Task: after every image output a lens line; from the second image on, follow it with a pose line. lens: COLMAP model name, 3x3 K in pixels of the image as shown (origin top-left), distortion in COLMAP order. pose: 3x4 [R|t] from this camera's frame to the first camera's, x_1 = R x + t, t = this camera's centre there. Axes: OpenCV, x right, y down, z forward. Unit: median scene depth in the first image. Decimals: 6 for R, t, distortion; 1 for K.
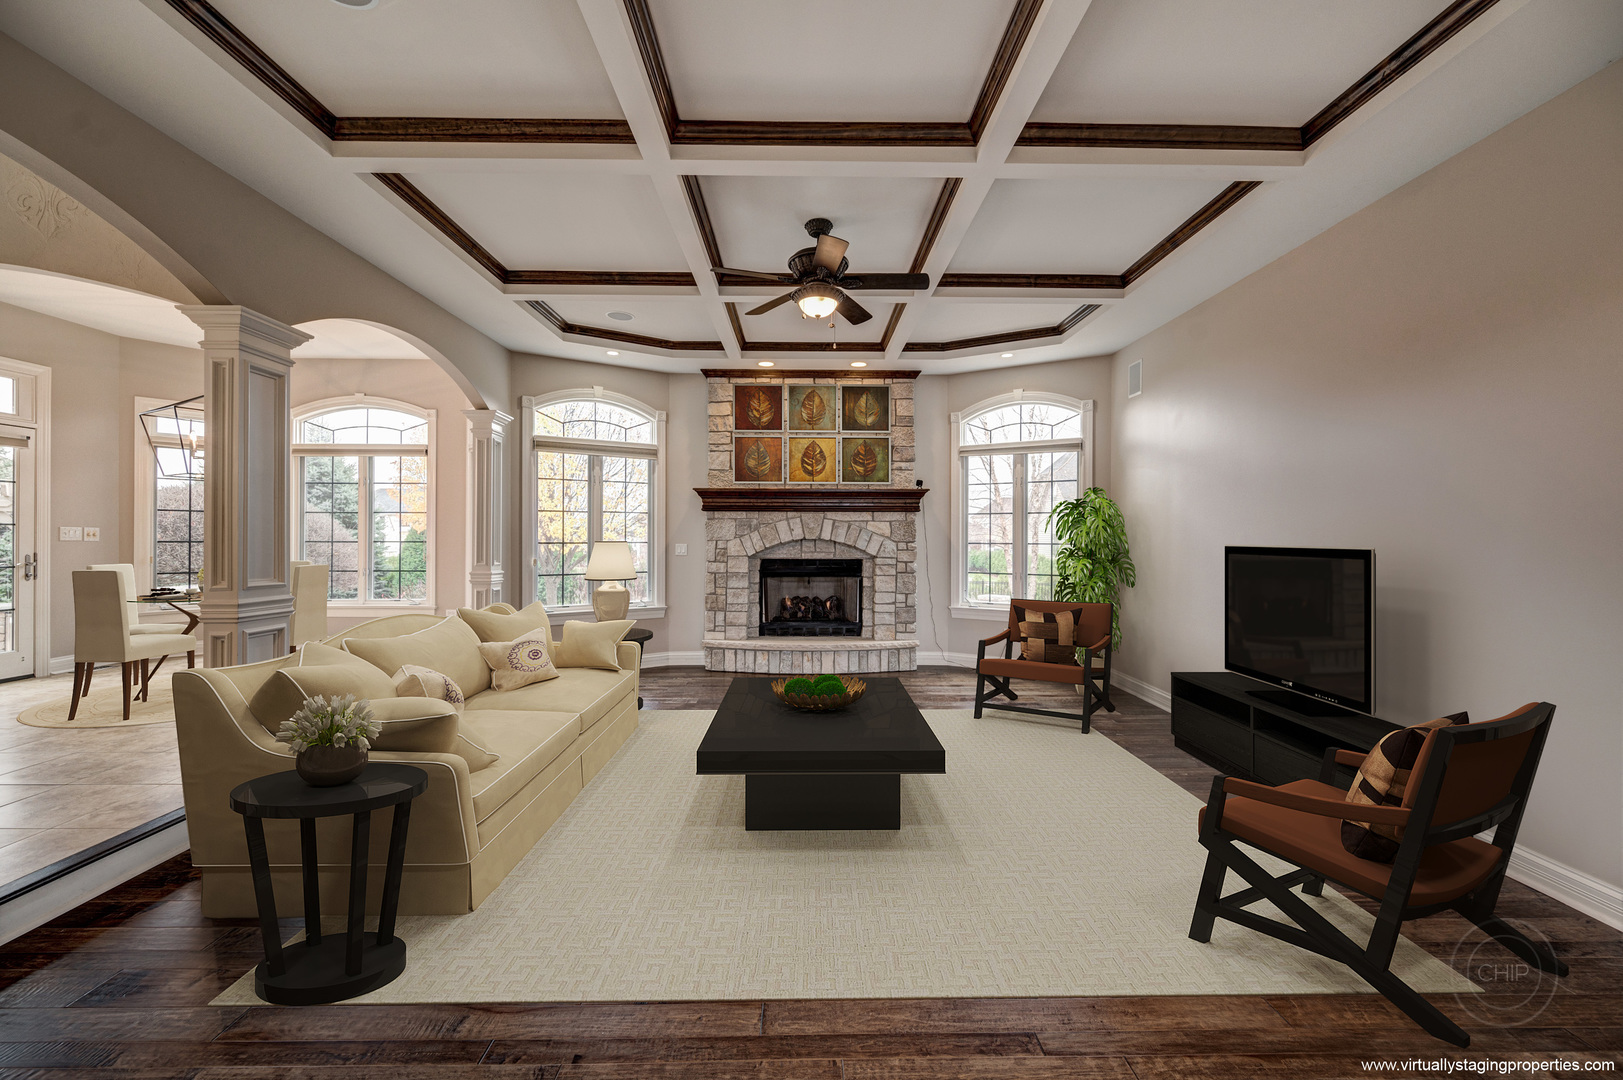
lens RADIAL K [[640.7, 0, 813.7], [0, 640.7, 541.6], [0, 0, 1]] dist [0.001295, -0.000448]
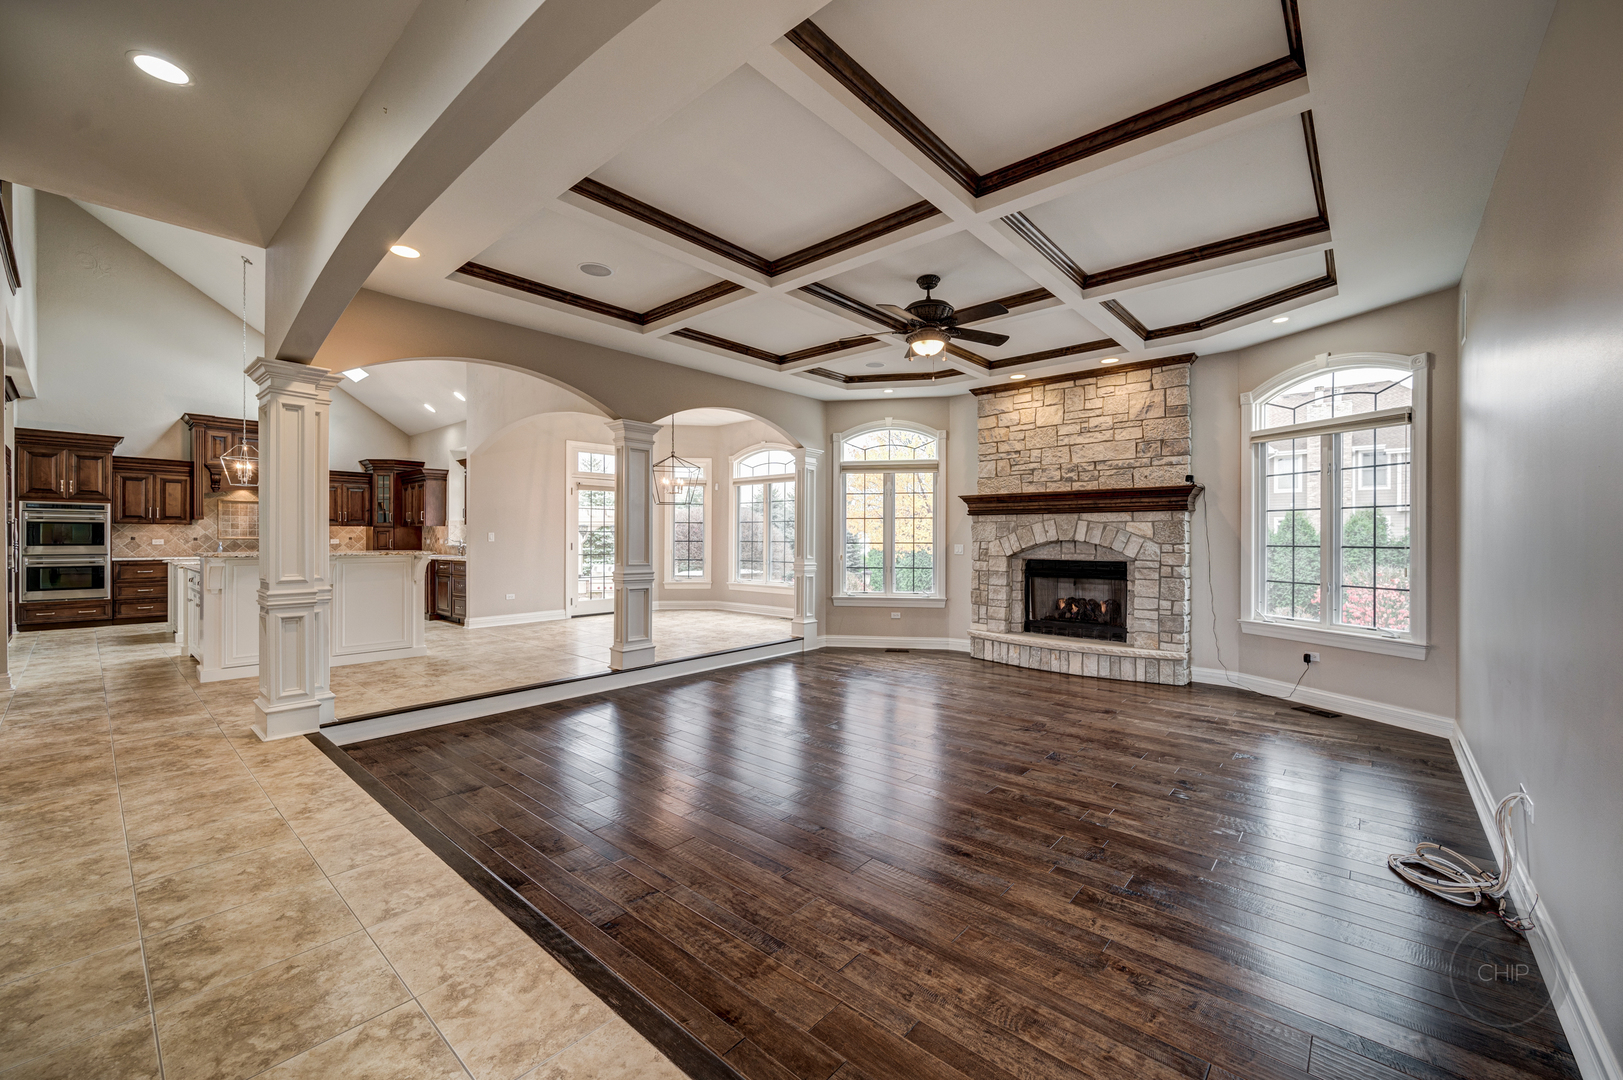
lens RADIAL K [[640.7, 0, 813.4], [0, 640.7, 539.3], [0, 0, 1]] dist [0.001295, -0.000448]
pose [[0.741386, 0.001132, -0.671078, 0.381192], [-0.006150, 0.999968, -0.005109, 0.001946], [0.671051, 0.007915, 0.741369, -0.021423]]
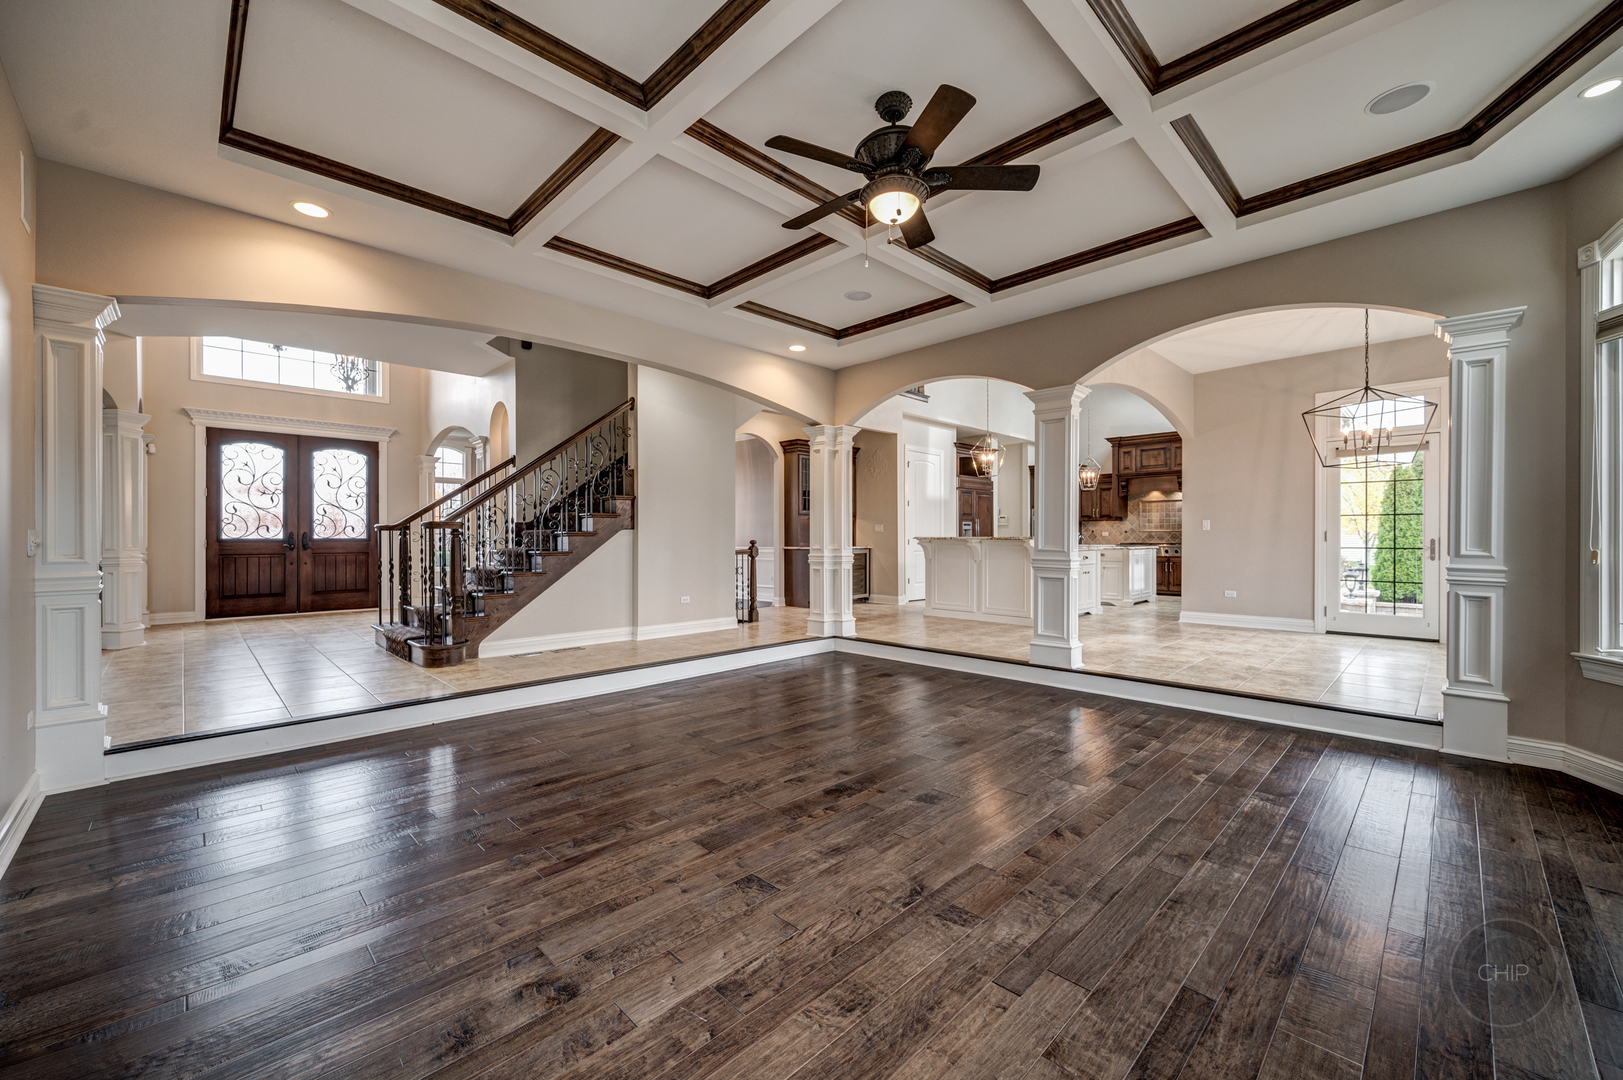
lens RADIAL K [[640.7, 0, 814.3], [0, 640.7, 537.7], [0, 0, 1]] dist [0.001295, -0.000448]
pose [[-0.724250, -0.001740, -0.689535, 0.355594], [-0.006984, 0.999964, 0.004812, 0.017662], [0.689502, 0.008301, -0.724236, 0.867995]]
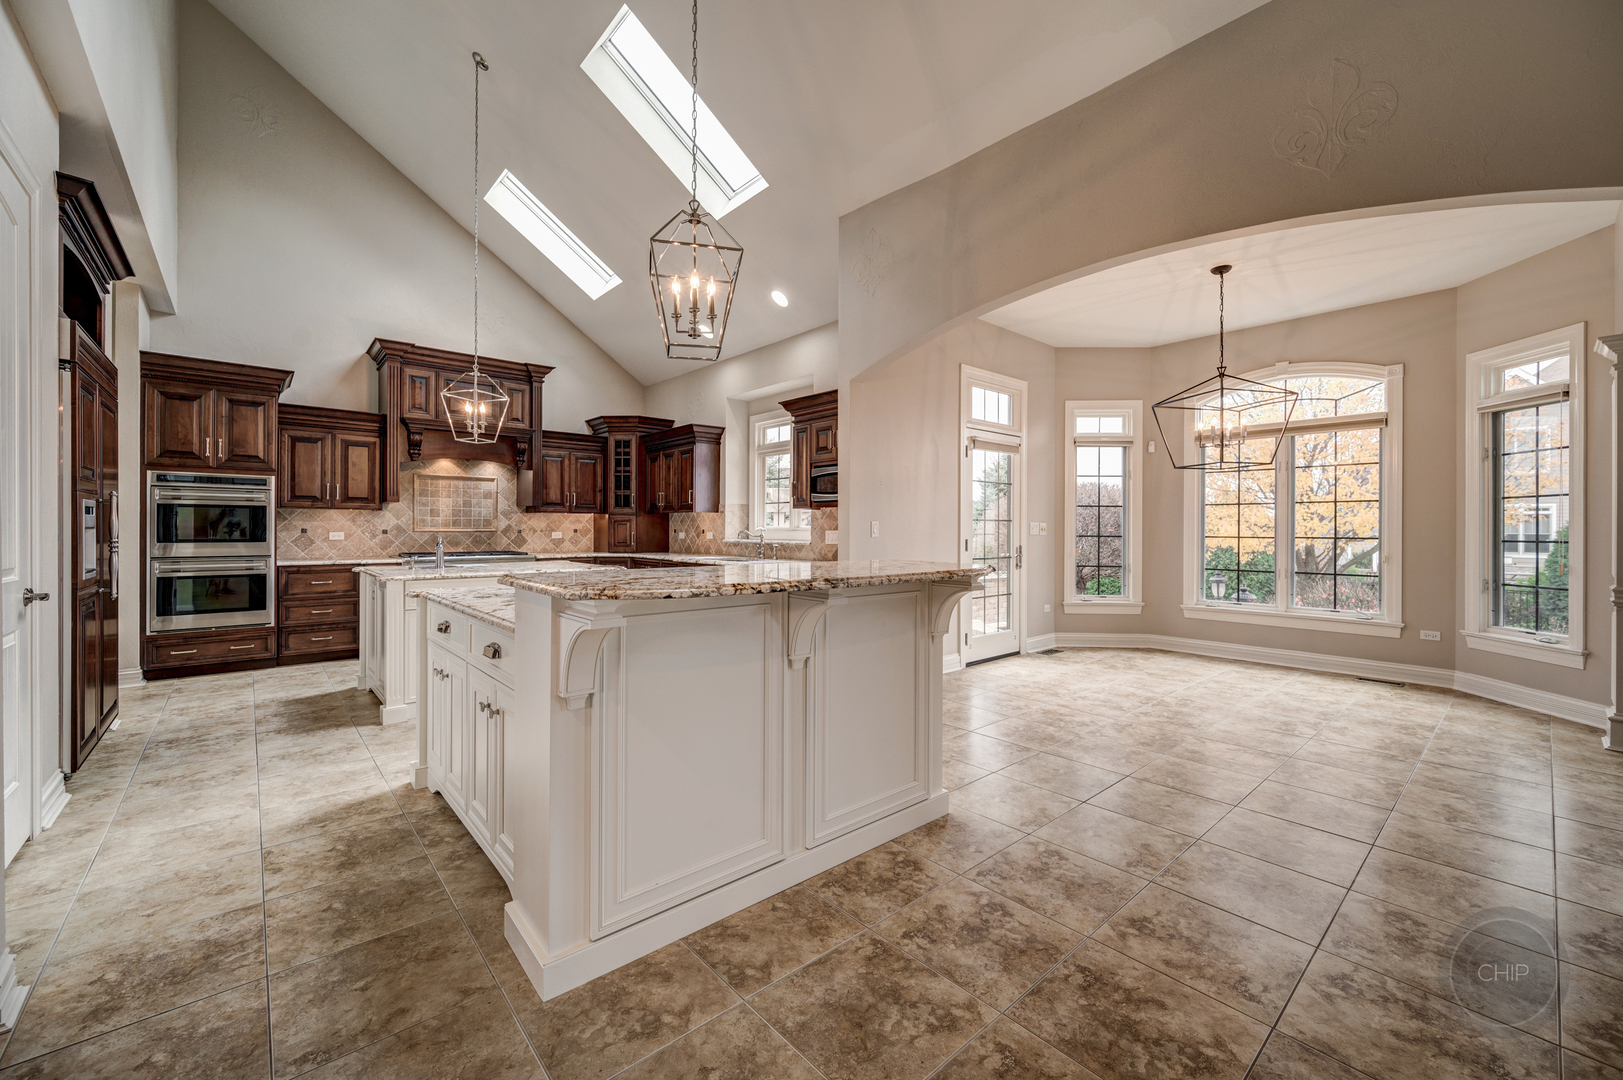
lens RADIAL K [[640.7, 0, 805.5], [0, 640.7, 531.0], [0, 0, 1]] dist [0.001295, -0.000448]
pose [[0.644809, 0.001275, -0.764343, -0.480359], [-0.008544, 0.999948, -0.005540, 0.001352], [0.764296, 0.010103, 0.644786, -0.024025]]
